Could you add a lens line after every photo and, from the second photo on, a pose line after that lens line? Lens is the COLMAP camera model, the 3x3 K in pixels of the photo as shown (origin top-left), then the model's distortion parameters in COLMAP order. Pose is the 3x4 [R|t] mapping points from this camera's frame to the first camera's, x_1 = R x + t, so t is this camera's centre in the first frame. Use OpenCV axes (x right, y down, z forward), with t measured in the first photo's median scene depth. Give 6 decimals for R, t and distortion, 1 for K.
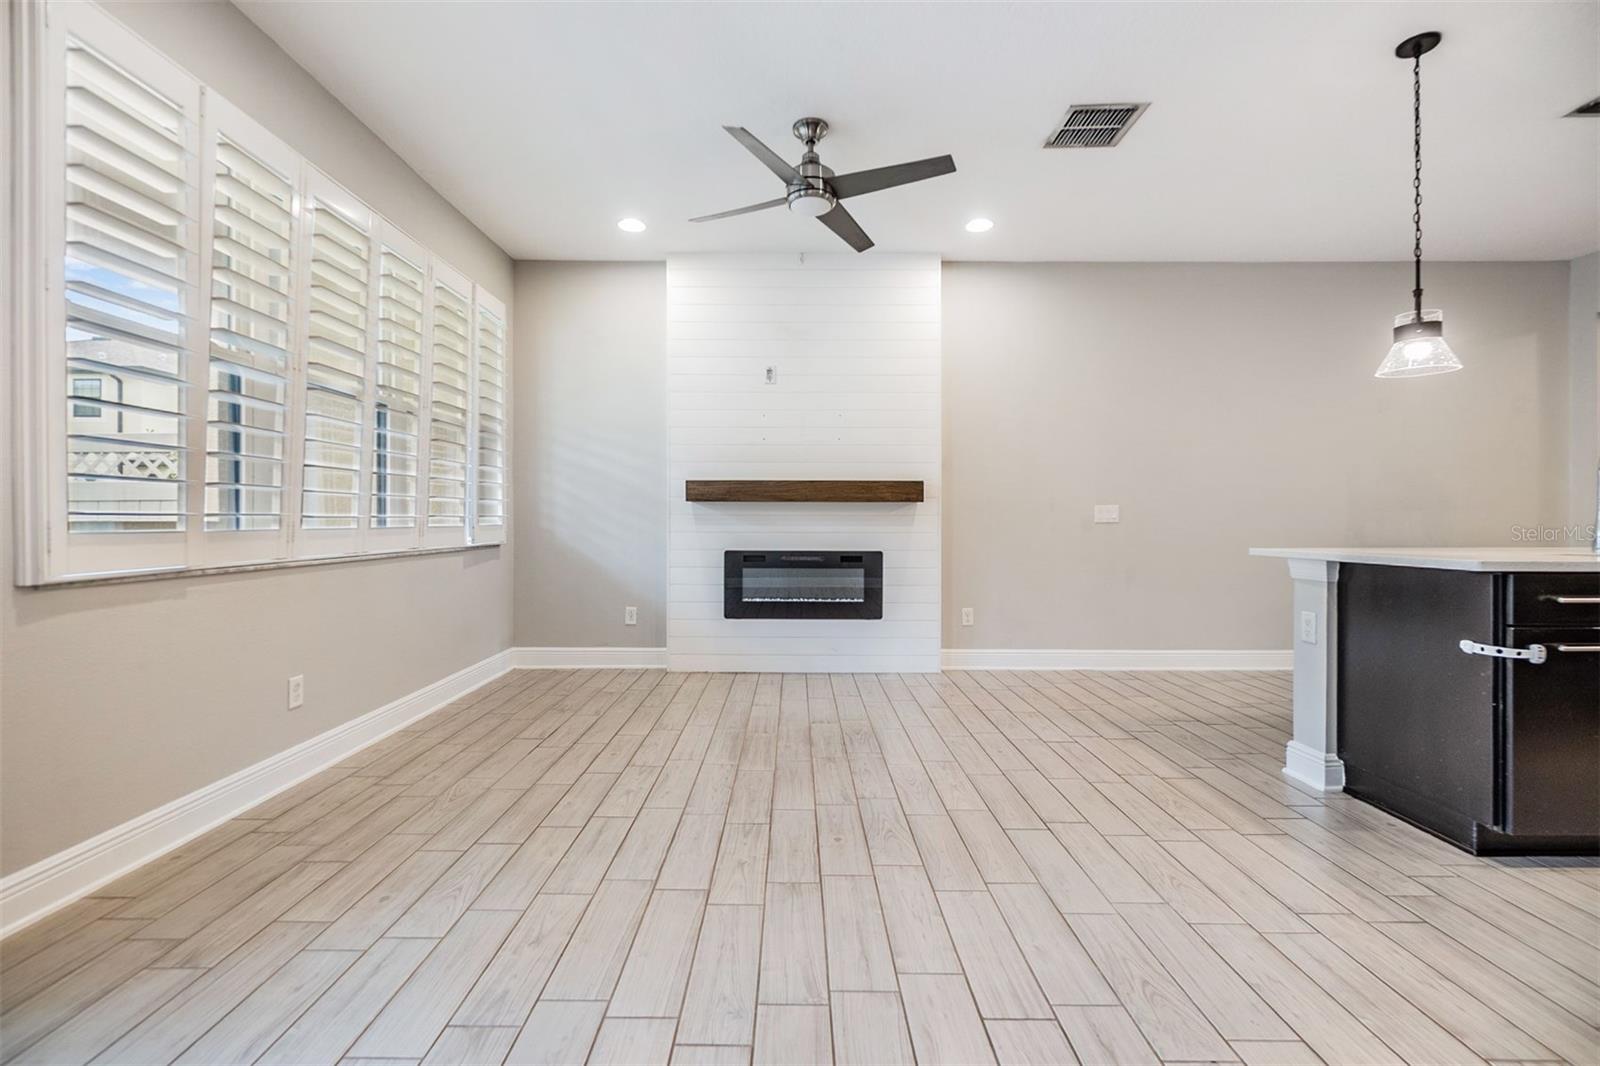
lens RADIAL K [[700.0, 0, 791.3], [0, 700.0, 521.0], [0, 0, 1]] dist [-0.003443, 0.000296]
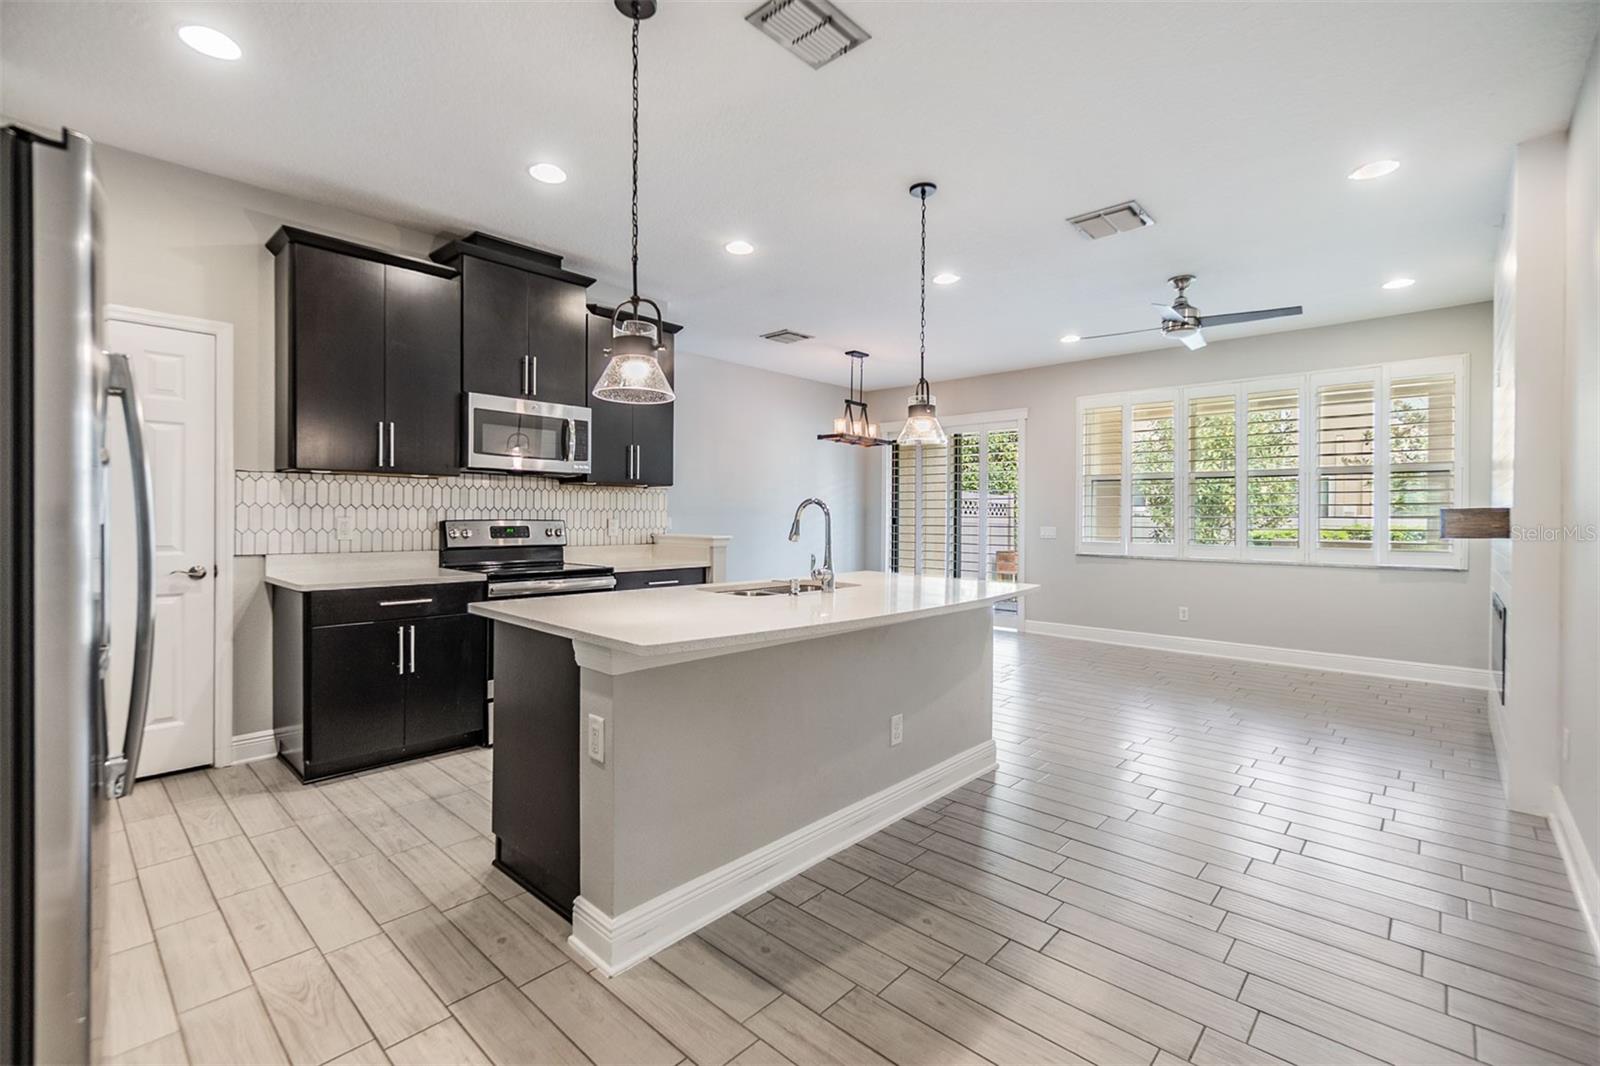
lens RADIAL K [[700.0, 0, 792.3], [0, 700.0, 520.6], [0, 0, 1]] dist [-0.003443, 0.000296]
pose [[-0.677906, -0.002373, -0.735145, 1.853829], [-0.010504, 0.999924, 0.006459, -0.068313], [0.735073, 0.012101, -0.677880, 1.570371]]
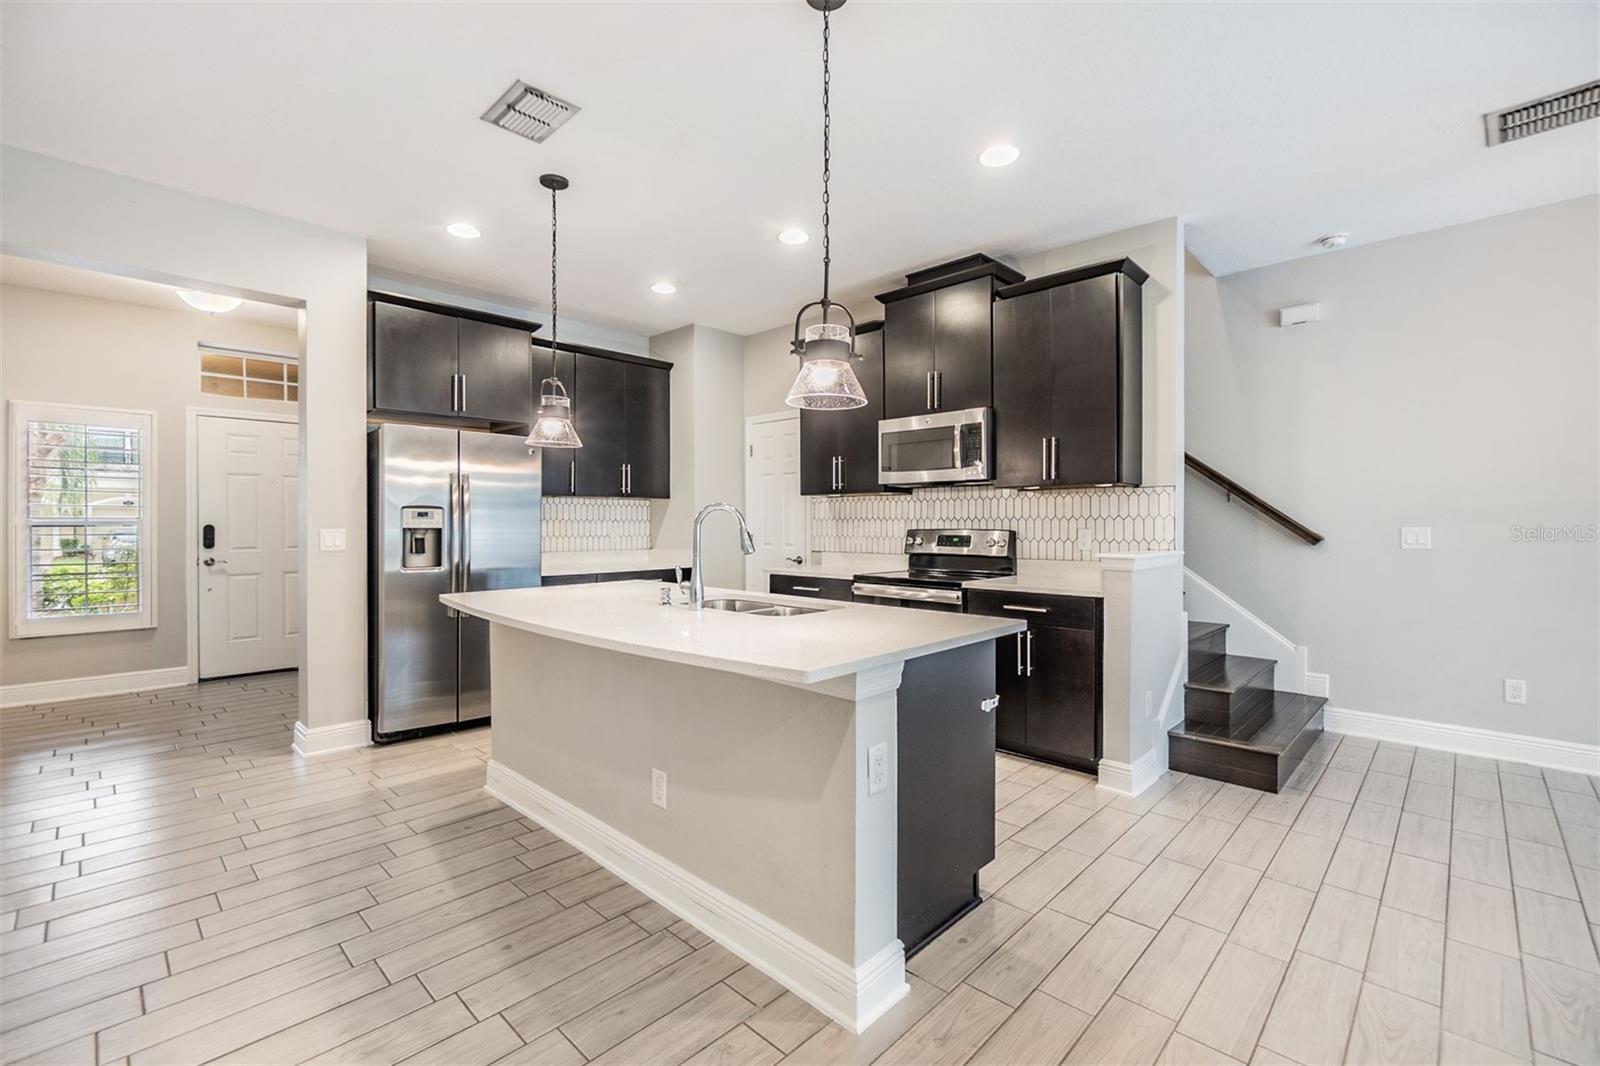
lens RADIAL K [[700.0, 0, 795.1], [0, 700.0, 525.2], [0, 0, 1]] dist [-0.003443, 0.000296]
pose [[-0.719782, -0.003575, 0.694191, 0.340785], [0.000815, 0.999982, 0.005994, -0.072884], [-0.694200, 0.004880, -0.719766, 1.475950]]
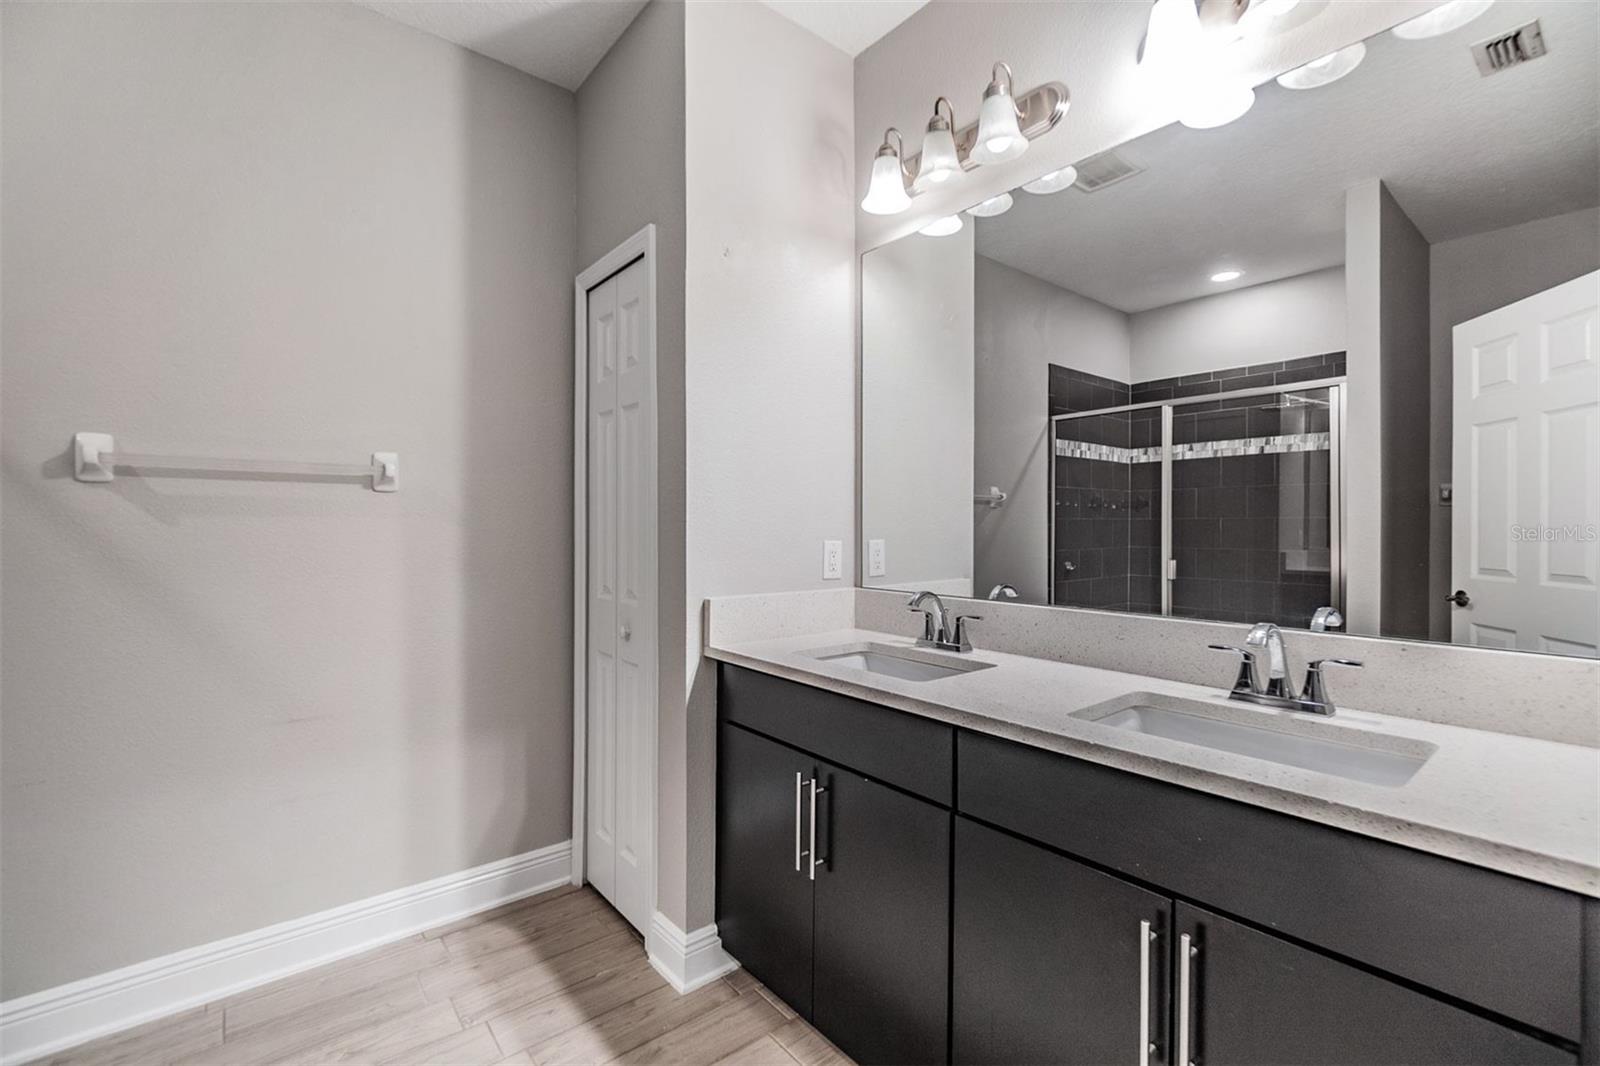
lens RADIAL K [[700.0, 0, 800.2], [0, 700.0, 531.7], [0, 0, 1]] dist [-0.003443, 0.000296]
pose [[-0.636335, -0.006651, 0.771384, 0.479966], [-0.004793, 0.999978, 0.004669, -0.075033], [-0.771398, -0.000726, -0.636353, 0.668088]]
